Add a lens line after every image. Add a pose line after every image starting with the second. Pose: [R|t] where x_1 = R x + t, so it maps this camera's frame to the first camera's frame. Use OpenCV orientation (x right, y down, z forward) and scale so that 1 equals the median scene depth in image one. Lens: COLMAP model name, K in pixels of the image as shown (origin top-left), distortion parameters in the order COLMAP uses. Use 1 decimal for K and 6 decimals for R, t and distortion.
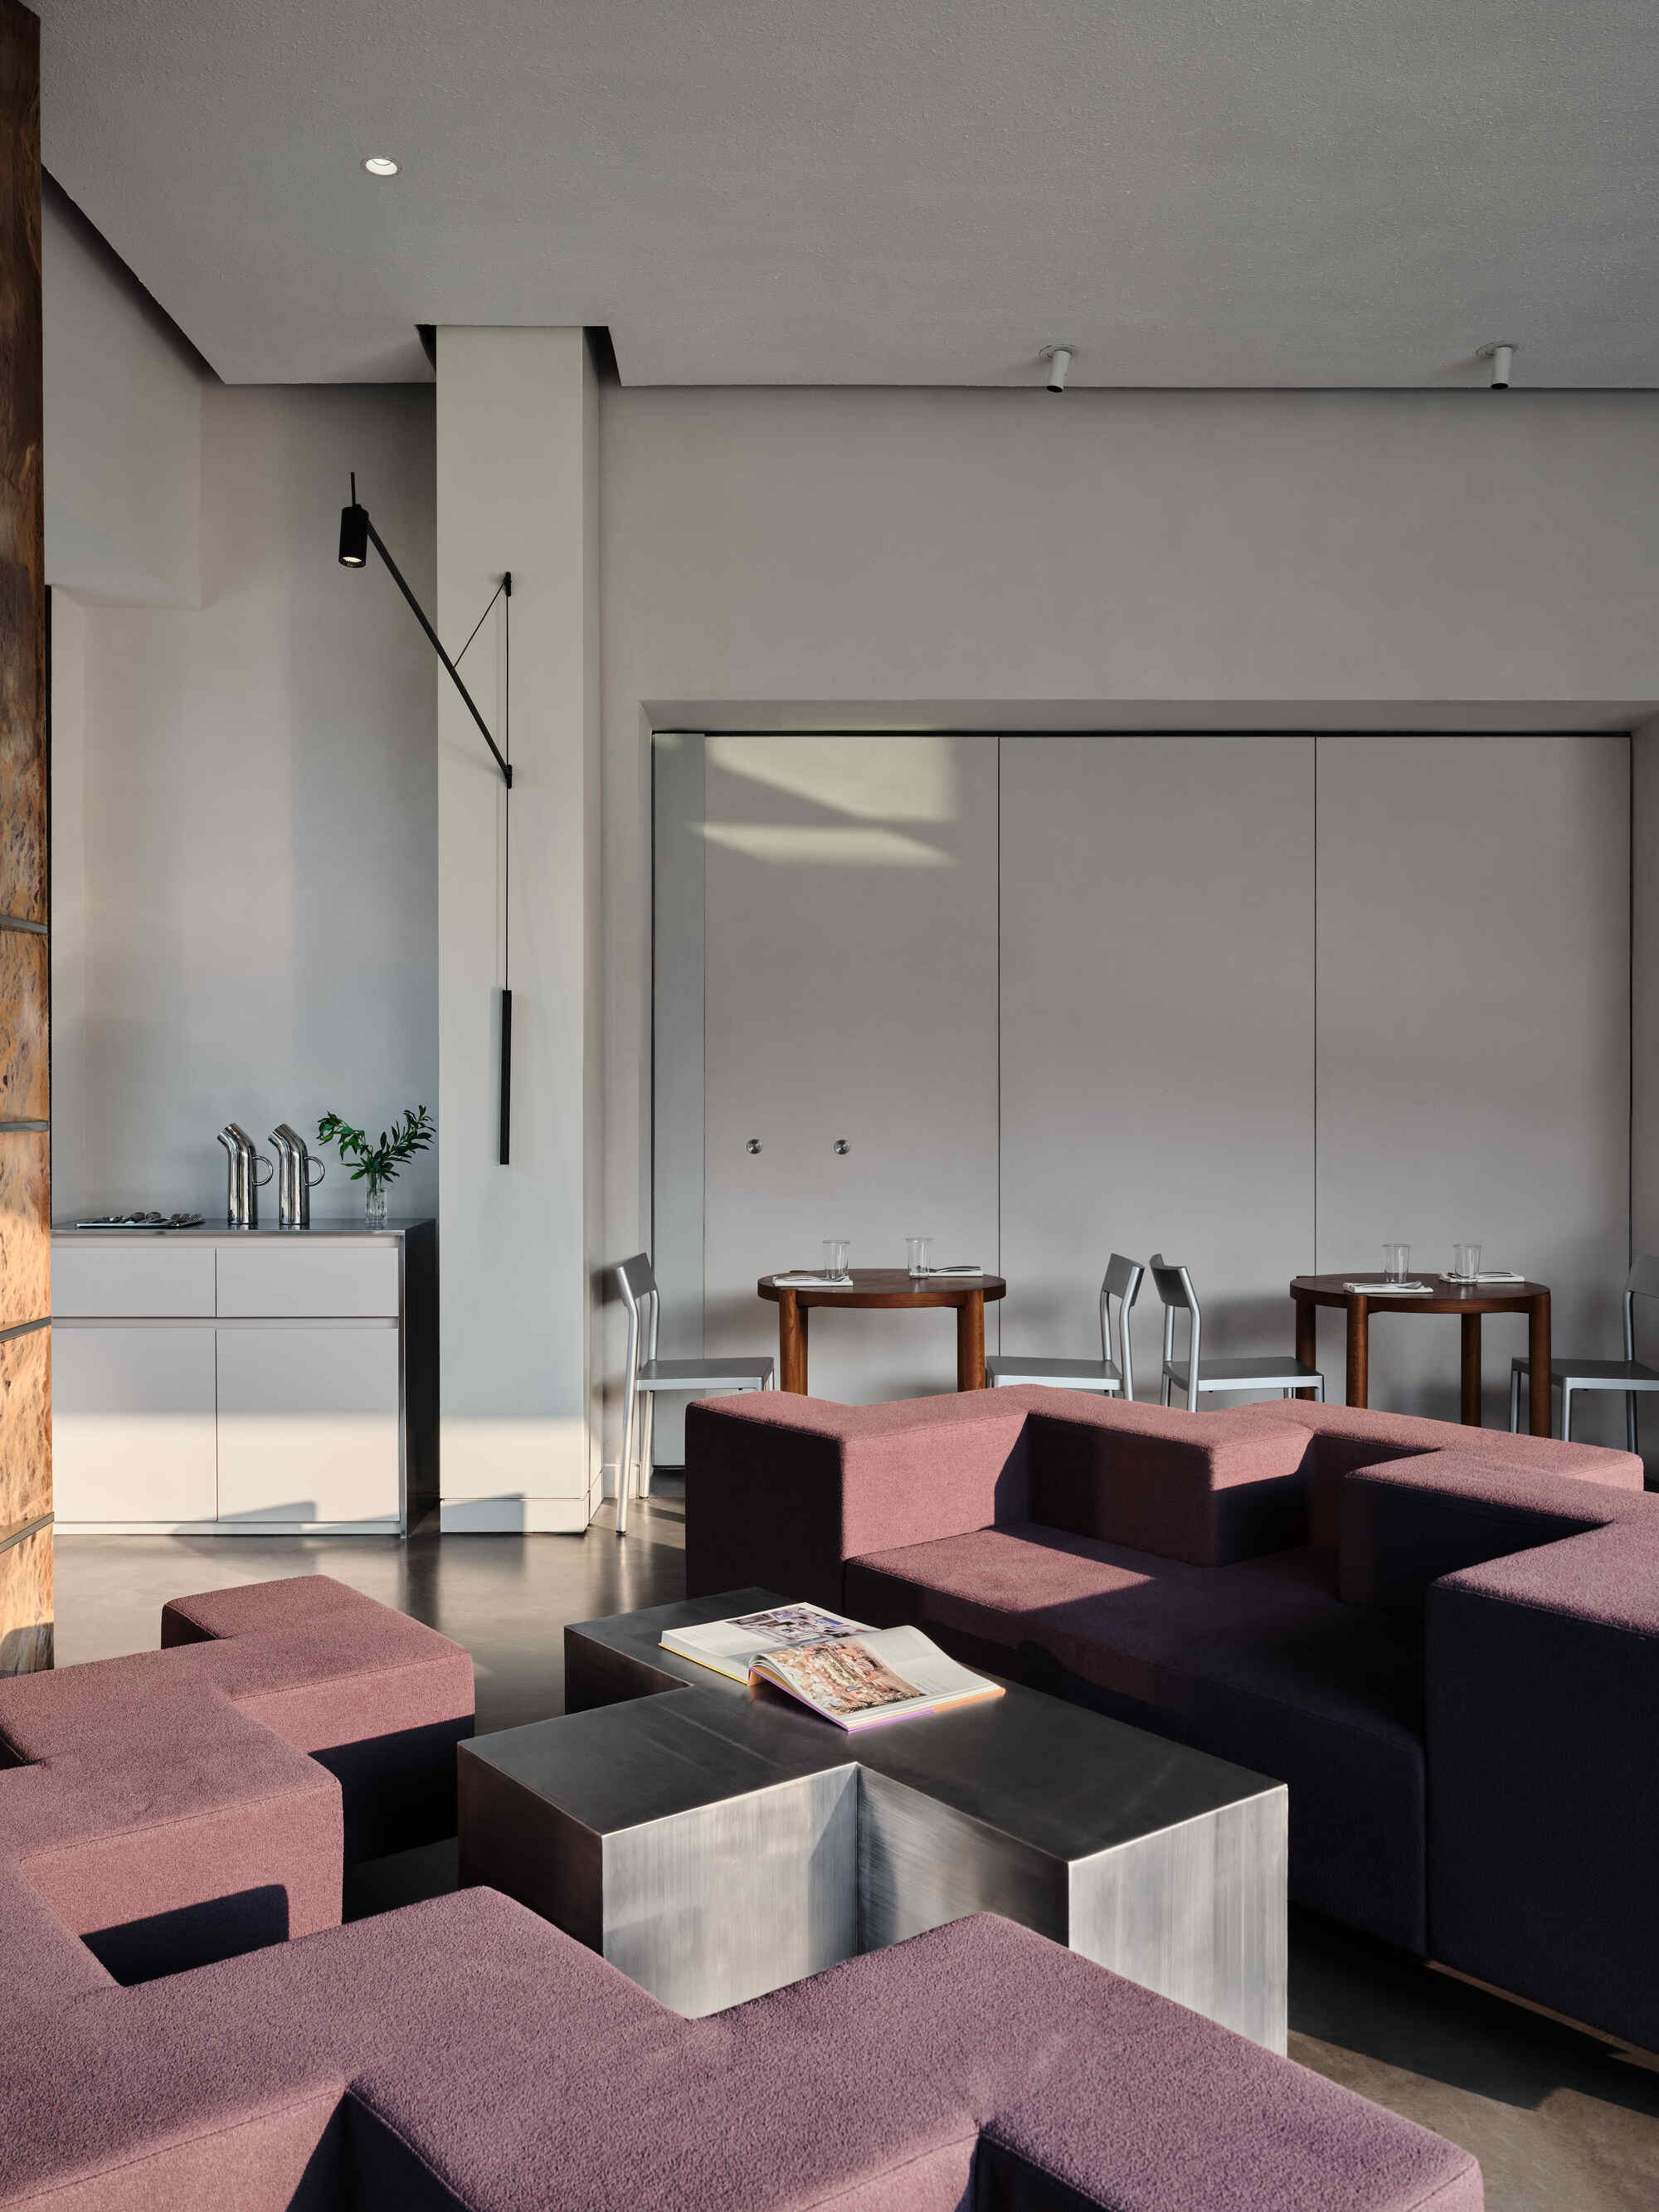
lens RADIAL K [[1786.4, 0, 835.4], [0, 1786.4, 1109.9], [0, 0, 1]] dist [-0.037595, -0.005699]
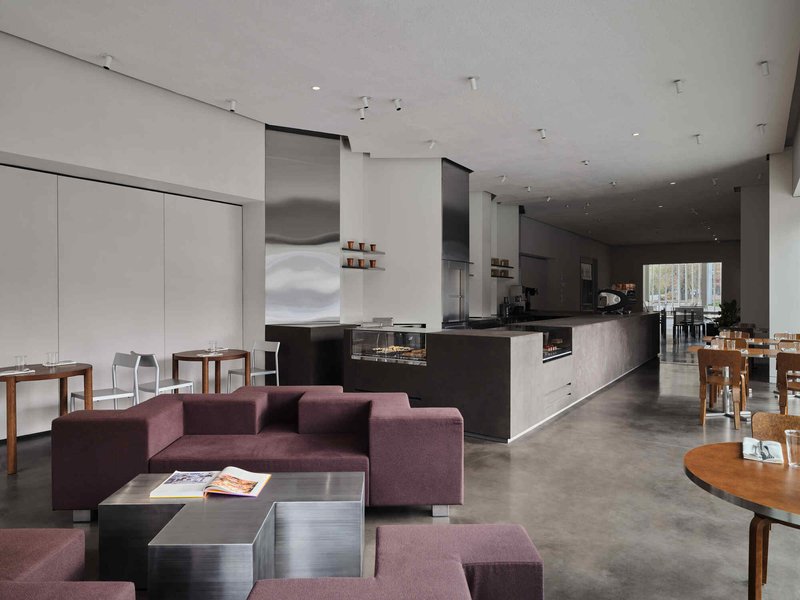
lens RADIAL K [[503.8, 0, 398.5], [0, 503.8, 301.8], [0, 0, 1]] dist [-0.027233, -0.000446]
pose [[0.567458, -0.007270, 0.823370, -0.521861], [-0.003361, 0.999932, 0.011145, -0.032464], [-0.823395, -0.009092, 0.567395, 0.188634]]
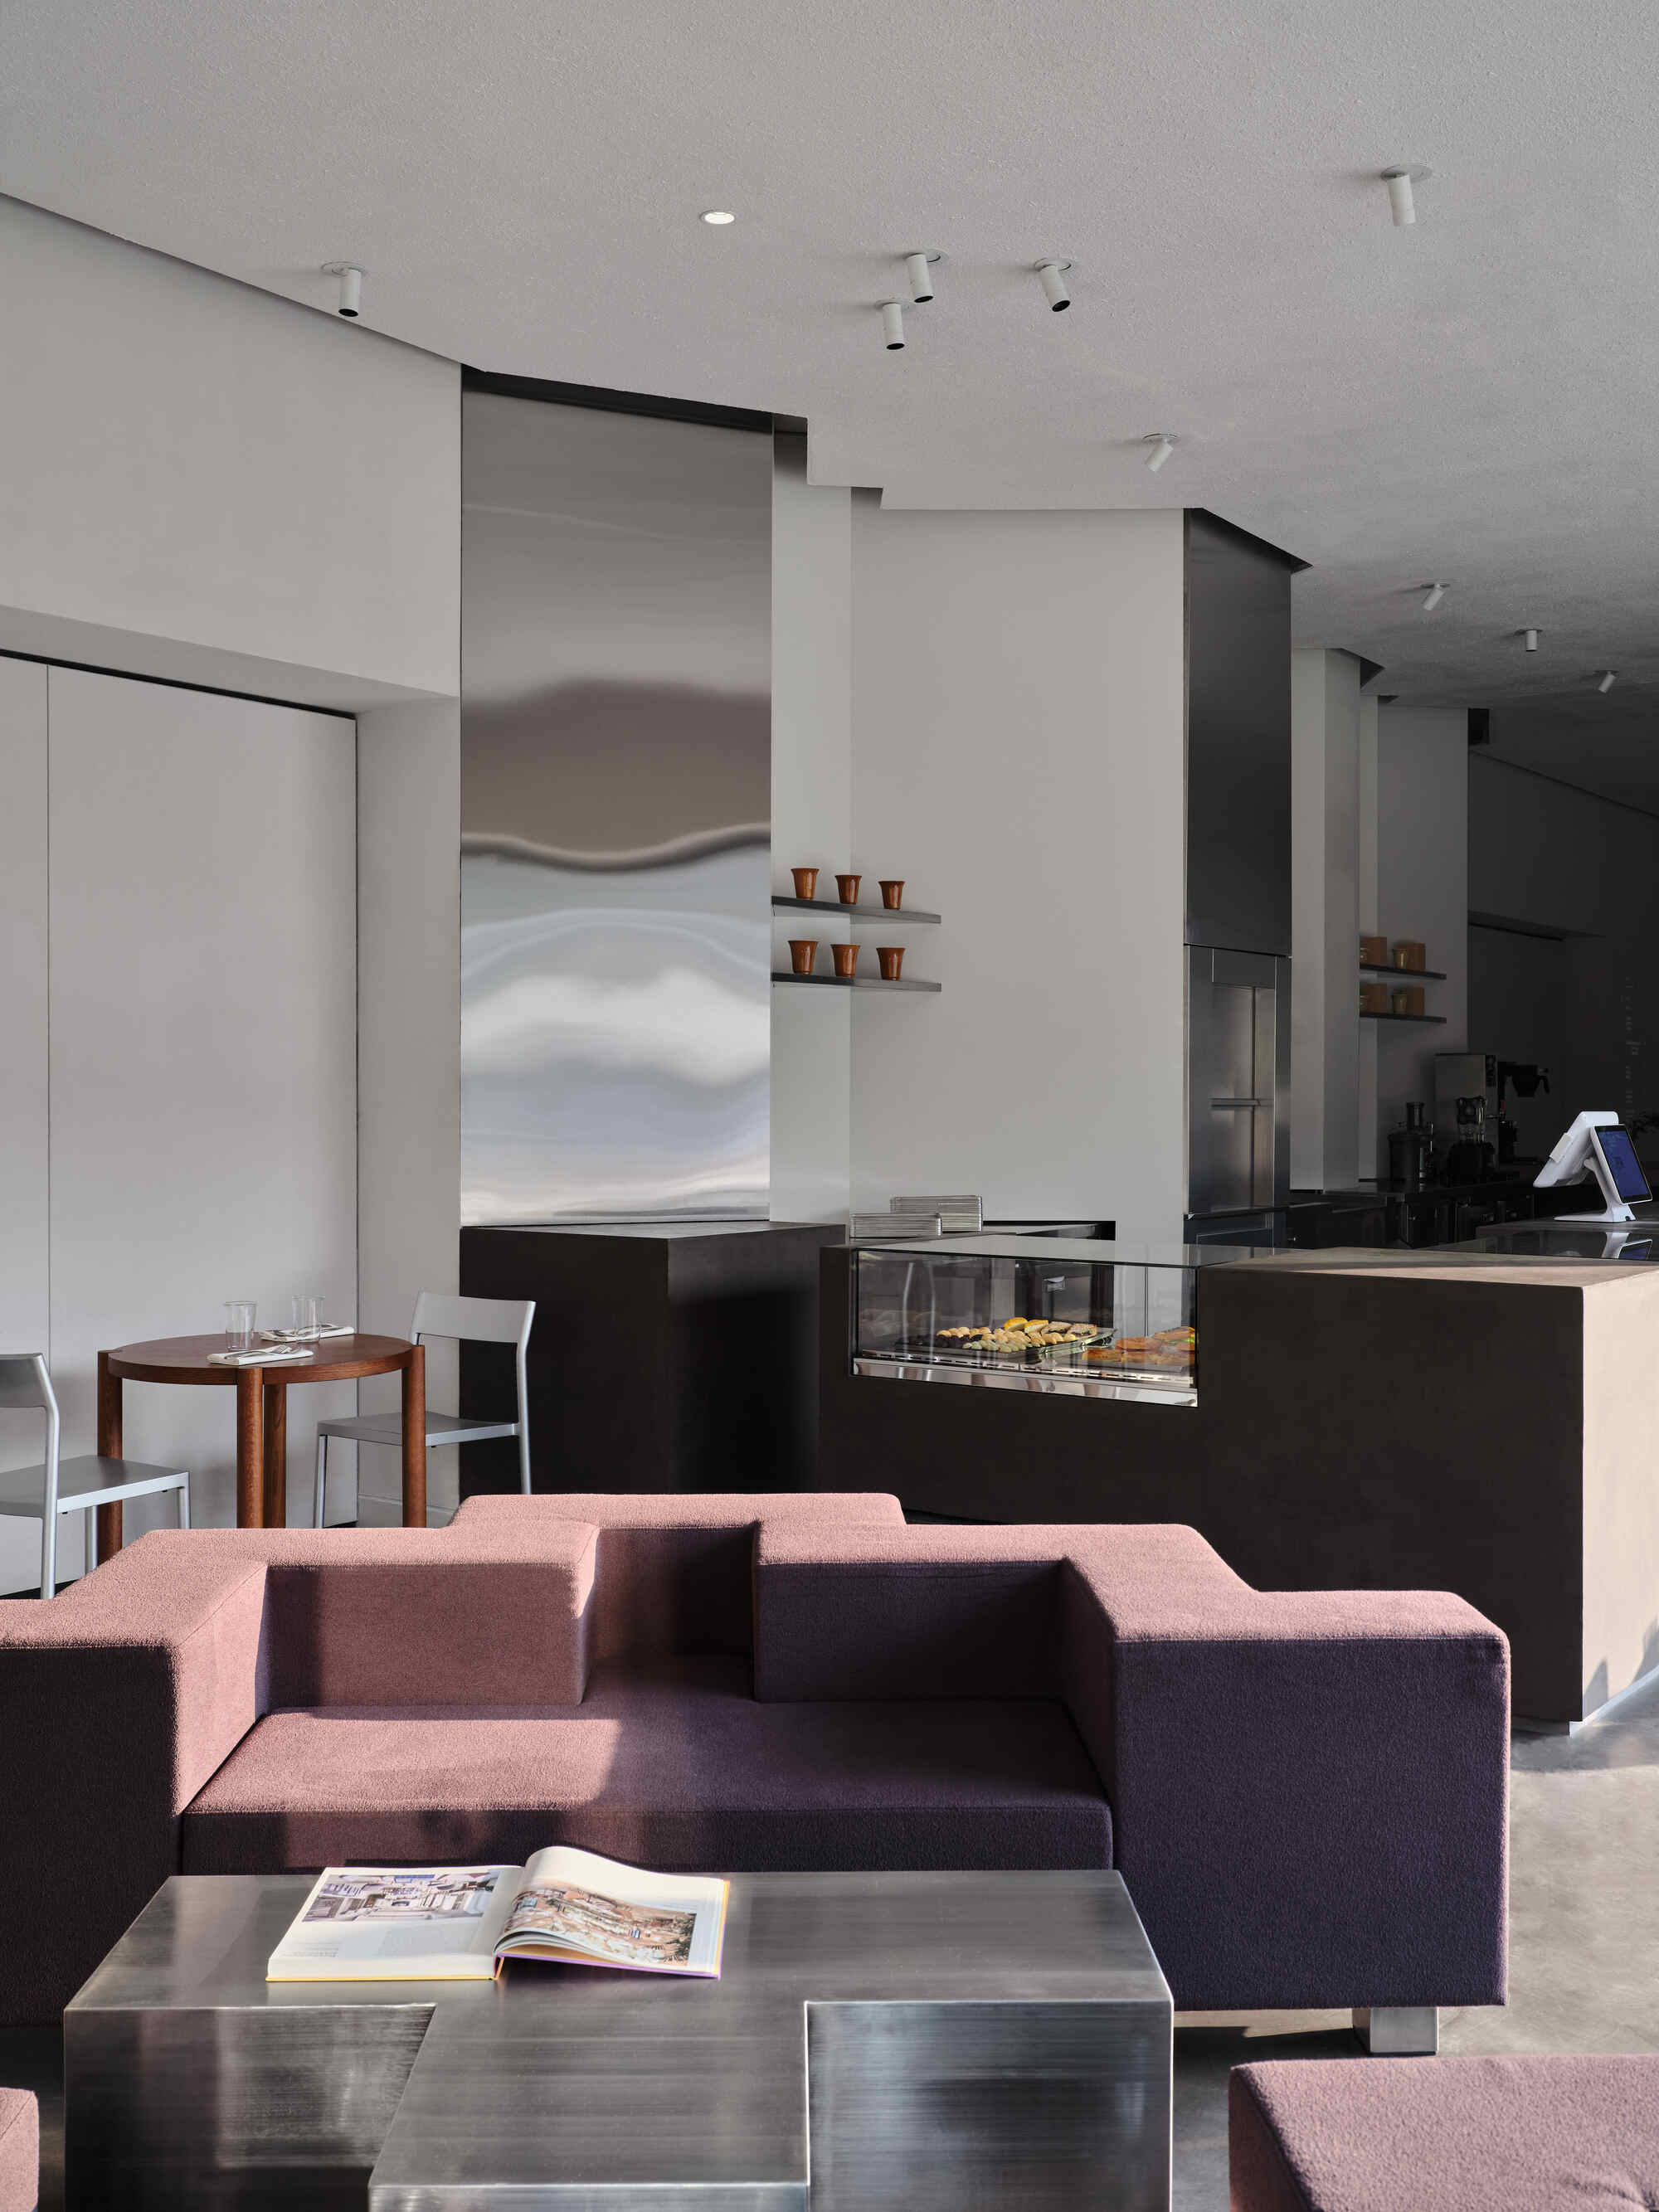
lens RADIAL K [[2175.8, 0, 822.1], [0, 2175.8, 1088.2], [0, 0, 1]] dist [-0.022472, 0.000000]
pose [[0.576965, 0.004583, 0.816756, -0.634984], [-0.004287, 0.999987, -0.002583, -0.041587], [-0.816758, -0.002012, 0.576977, 0.329135]]
